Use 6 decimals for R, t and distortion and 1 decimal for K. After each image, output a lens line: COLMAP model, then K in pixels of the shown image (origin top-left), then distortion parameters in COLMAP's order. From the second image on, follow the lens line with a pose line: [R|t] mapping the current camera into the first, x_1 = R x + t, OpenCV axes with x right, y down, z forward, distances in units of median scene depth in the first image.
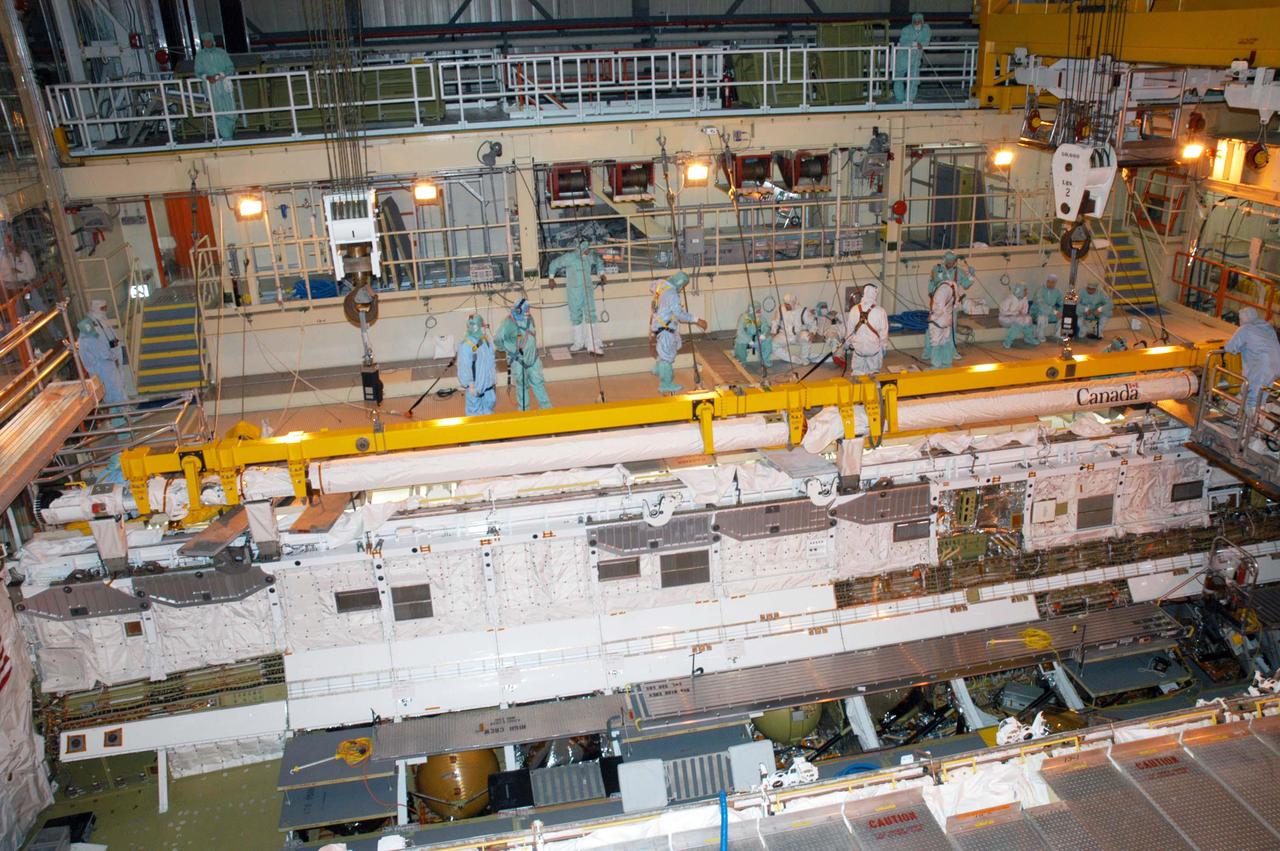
lens RADIAL K [[980.2, 0, 659.7], [0, 980.2, 415.5], [0, 0, 1]] dist [-0.115434, 0.011558]
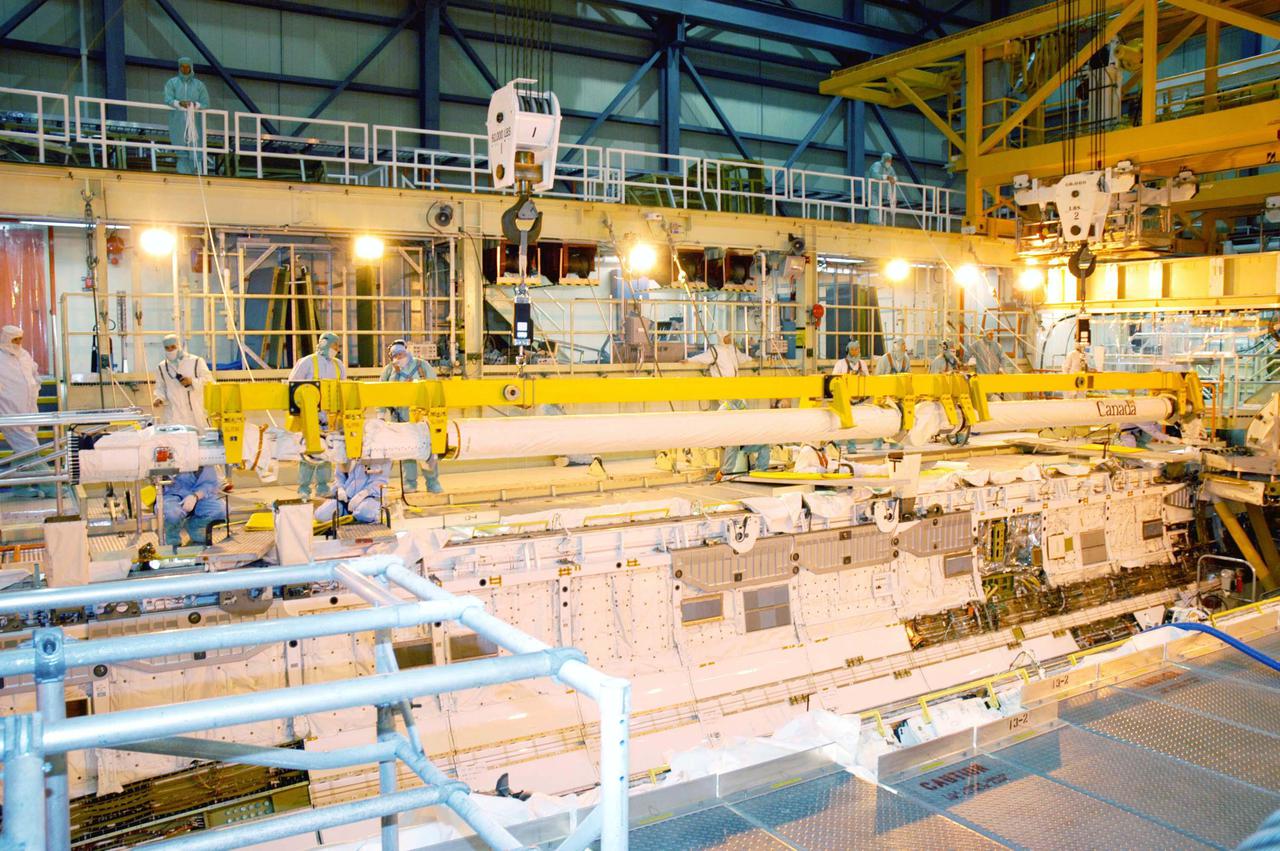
lens RADIAL K [[1026.4, 0, 651.0], [0, 1026.4, 426.4], [0, 0, 1]] dist [-0.139760, 0.120738]
pose [[0.937182, -0.002409, 0.348832, -0.358506], [0.110408, 0.950619, -0.290059, 0.237108], [-0.330907, 0.310352, 0.891169, 0.170019]]
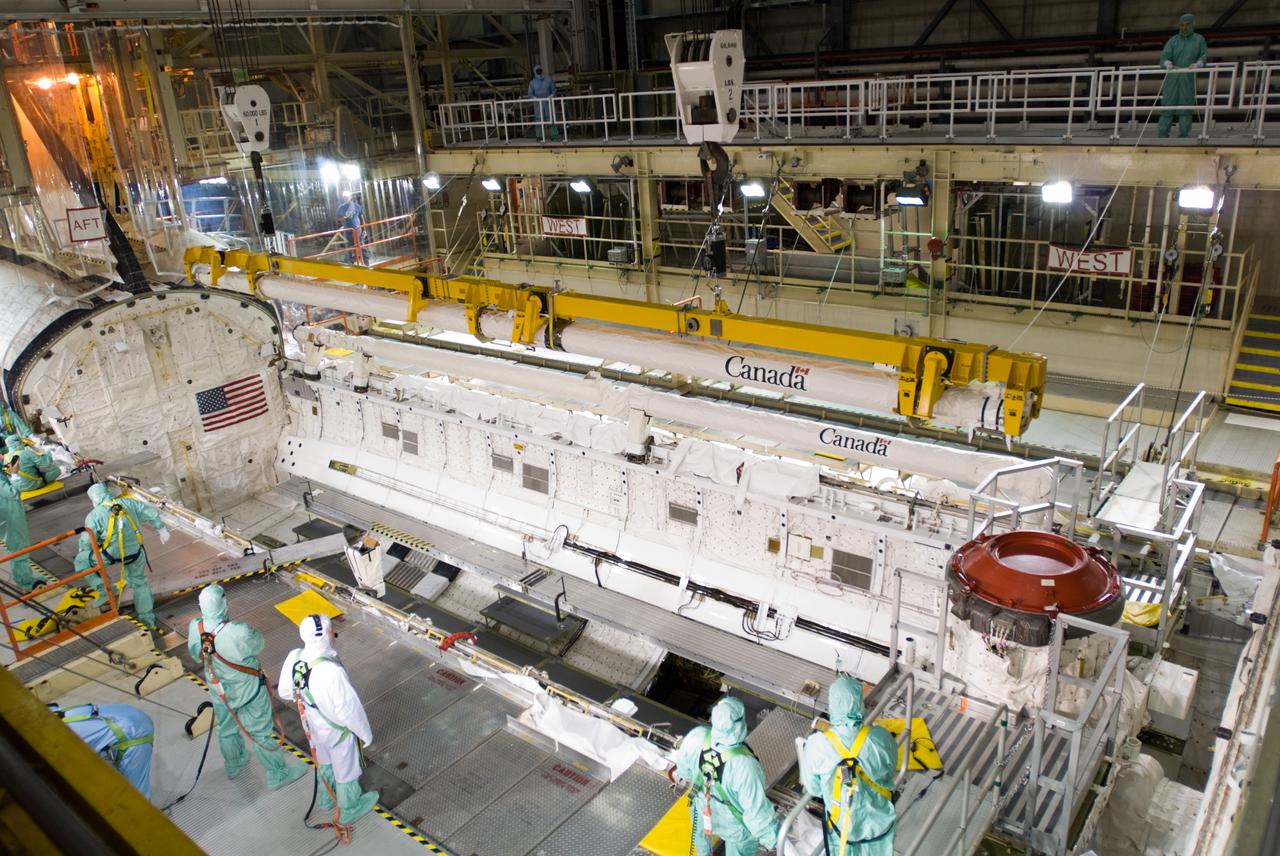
lens RADIAL K [[950.0, 0, 640.0], [0, 950.0, 428.0], [0, 0, 1]] dist [-0.070479, 0.034555]
pose [[0.641688, 0.258742, -0.722003, 0.974258], [-0.241406, 0.961667, 0.130078, -0.108441], [0.727983, 0.090826, 0.679552, 0.187840]]
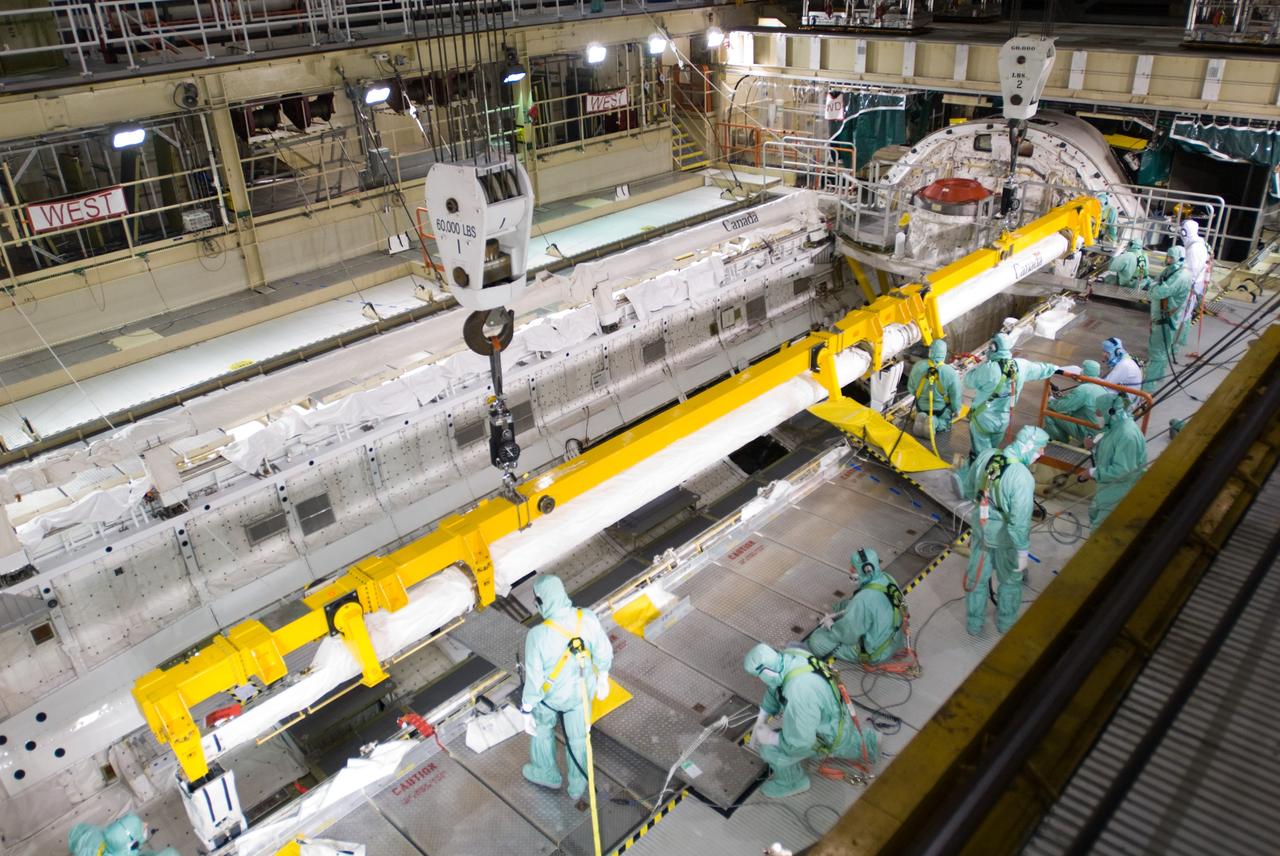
lens RADIAL K [[950.0, 0, 640.0], [0, 950.0, 428.0], [0, 0, 1]] dist [-0.070479, 0.034555]
pose [[0.818181, -0.268384, 0.508478, -0.412835], [0.231142, 0.963294, 0.136519, 0.038748], [-0.526453, 0.005833, 0.850184, -0.057262]]
